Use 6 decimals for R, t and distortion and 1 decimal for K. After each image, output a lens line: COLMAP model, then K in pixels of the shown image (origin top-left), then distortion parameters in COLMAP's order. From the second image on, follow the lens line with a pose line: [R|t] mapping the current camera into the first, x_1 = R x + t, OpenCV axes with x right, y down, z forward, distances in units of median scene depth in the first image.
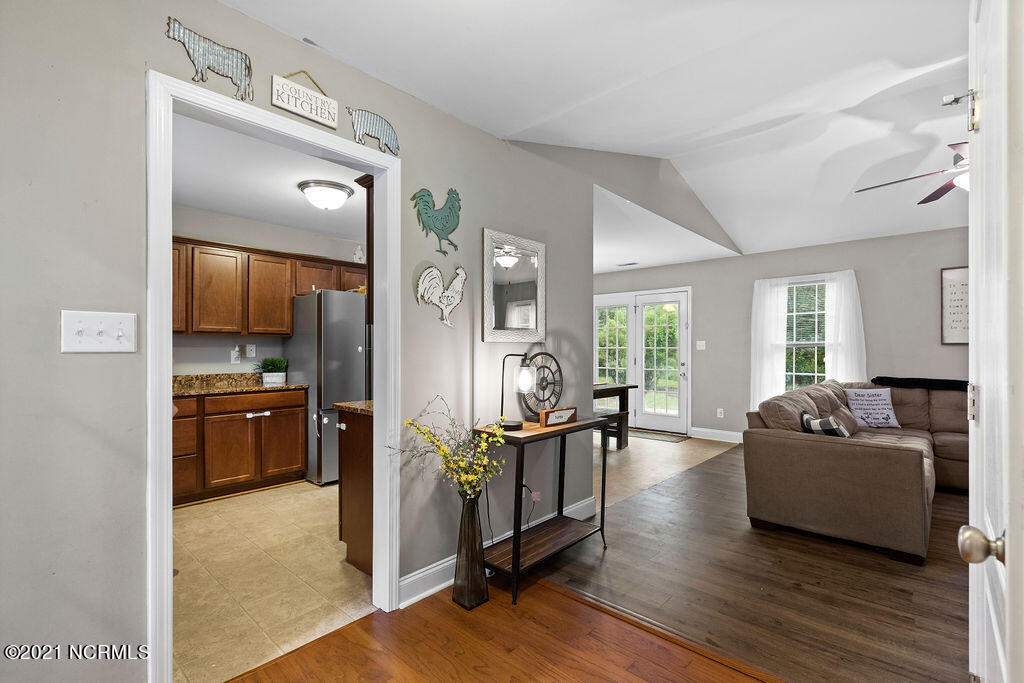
lens RADIAL K [[470.0, 0, 519.4], [0, 470.0, 346.7], [0, 0, 1]] dist [0.007600, 0.000161]
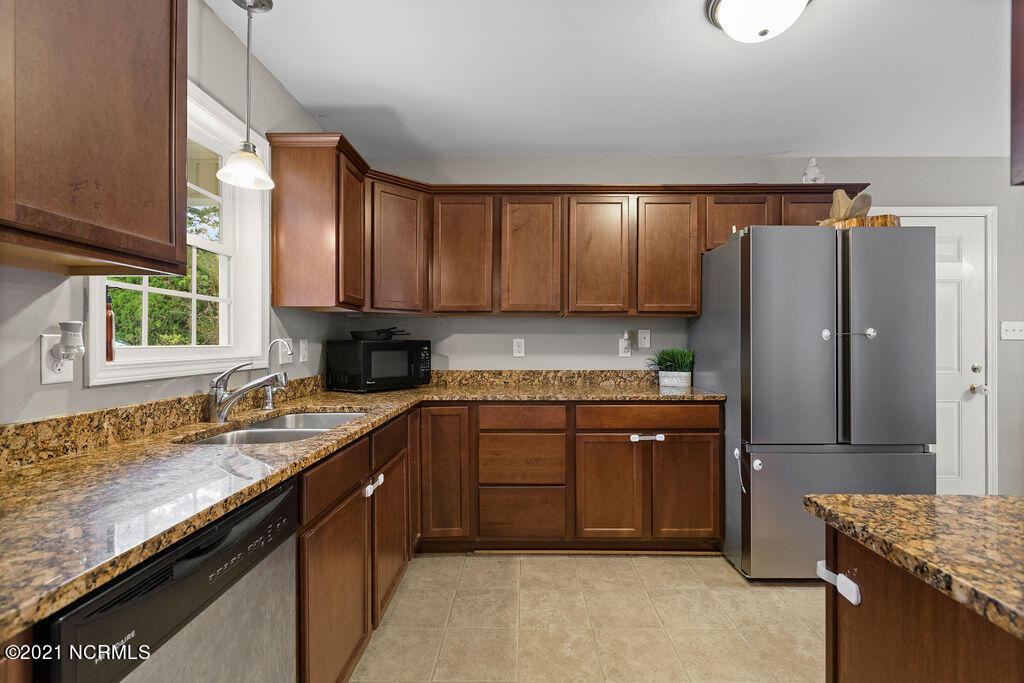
lens RADIAL K [[470.0, 0, 516.6], [0, 470.0, 341.0], [0, 0, 1]] dist [0.007600, 0.000161]
pose [[0.667238, -0.001172, -0.744844, -0.187699], [0.002310, 0.999997, 0.000495, 0.011958], [0.744841, -0.002051, 0.667239, 0.420414]]
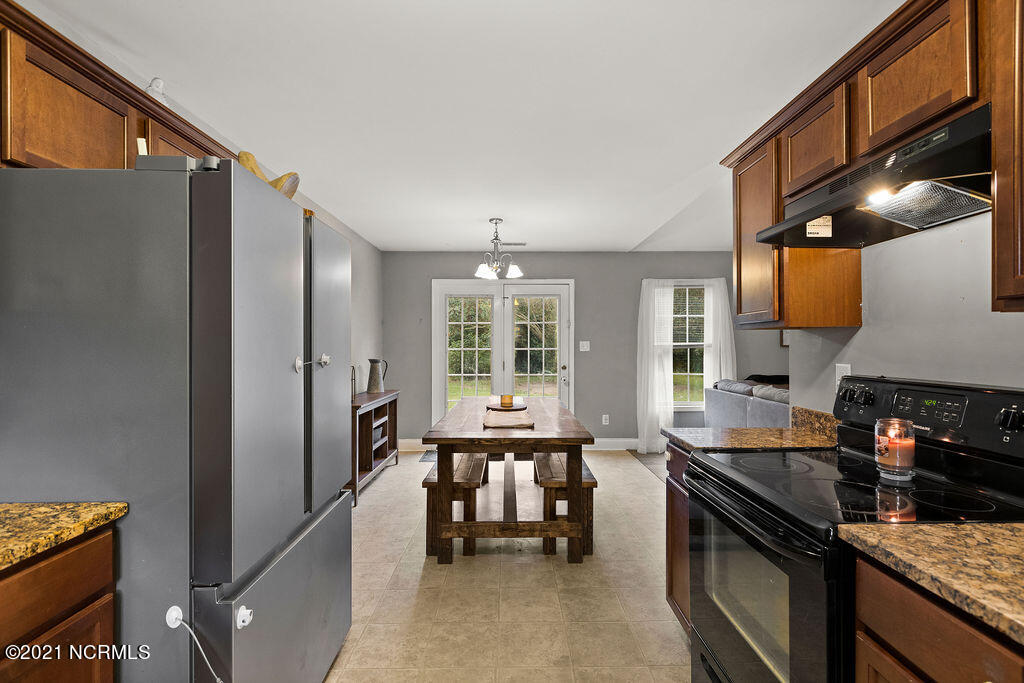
lens RADIAL K [[470.0, 0, 519.9], [0, 470.0, 341.6], [0, 0, 1]] dist [0.007600, 0.000161]
pose [[0.725795, 0.005608, 0.687888, -0.480363], [-0.003707, 0.999984, -0.004242, -0.011239], [-0.687901, 0.000529, 0.725805, 0.662679]]
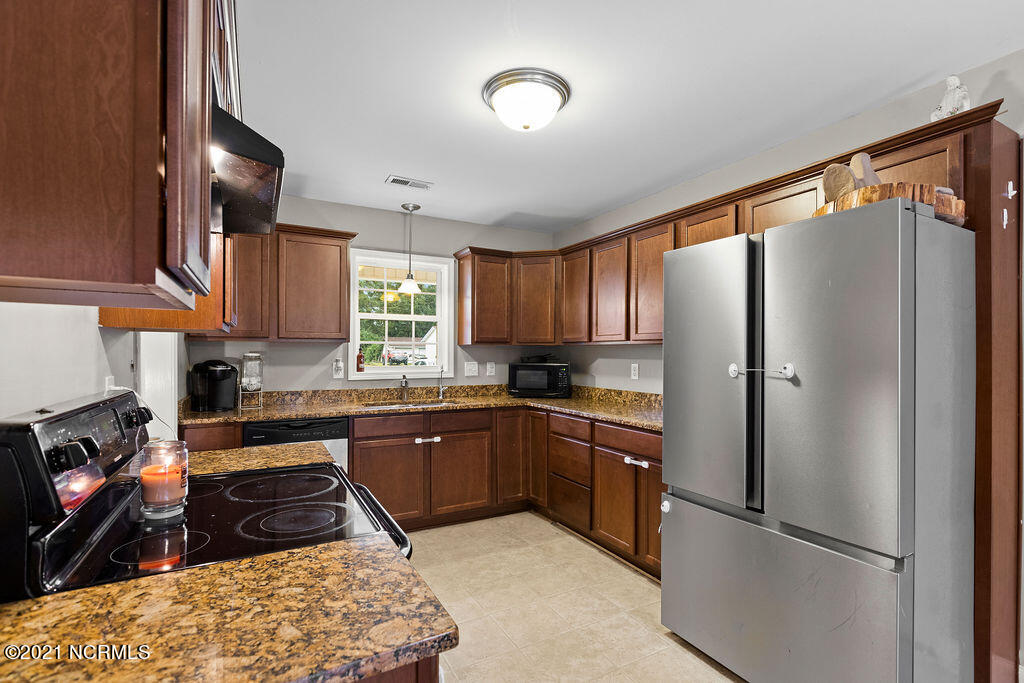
lens RADIAL K [[470.0, 0, 511.4], [0, 470.0, 358.6], [0, 0, 1]] dist [0.007600, 0.000161]
pose [[-0.336108, 0.009747, -0.941773, 0.123169], [0.000077, 0.999947, 0.010321, -0.008791], [0.941824, 0.003397, -0.336090, 0.999284]]
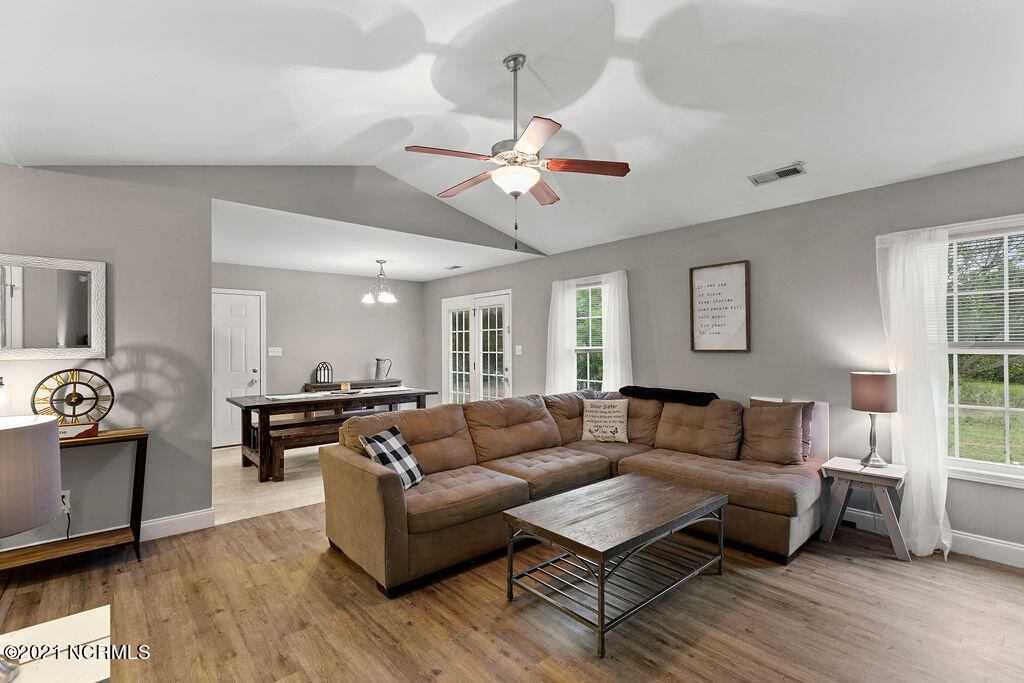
lens RADIAL K [[470.0, 0, 510.2], [0, 470.0, 342.7], [0, 0, 1]] dist [0.007600, 0.000161]
pose [[0.991843, -0.005884, -0.127333, 0.745807], [0.005756, 0.999982, -0.001376, -0.025339], [0.127339, 0.000631, 0.991859, 0.062504]]
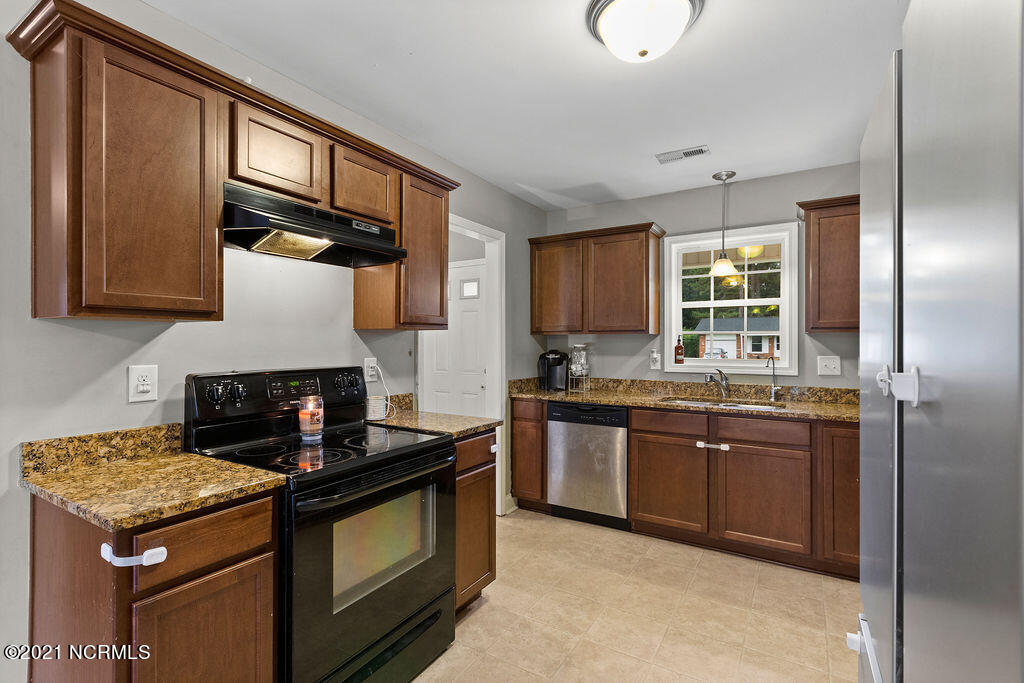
lens RADIAL K [[470.0, 0, 519.3], [0, 470.0, 342.2], [0, 0, 1]] dist [0.007600, 0.000161]
pose [[-0.980135, -0.000496, -0.198332, -0.168070], [0.000548, 0.999986, -0.005210, -0.009265], [0.198332, -0.005215, -0.980121, 1.209731]]
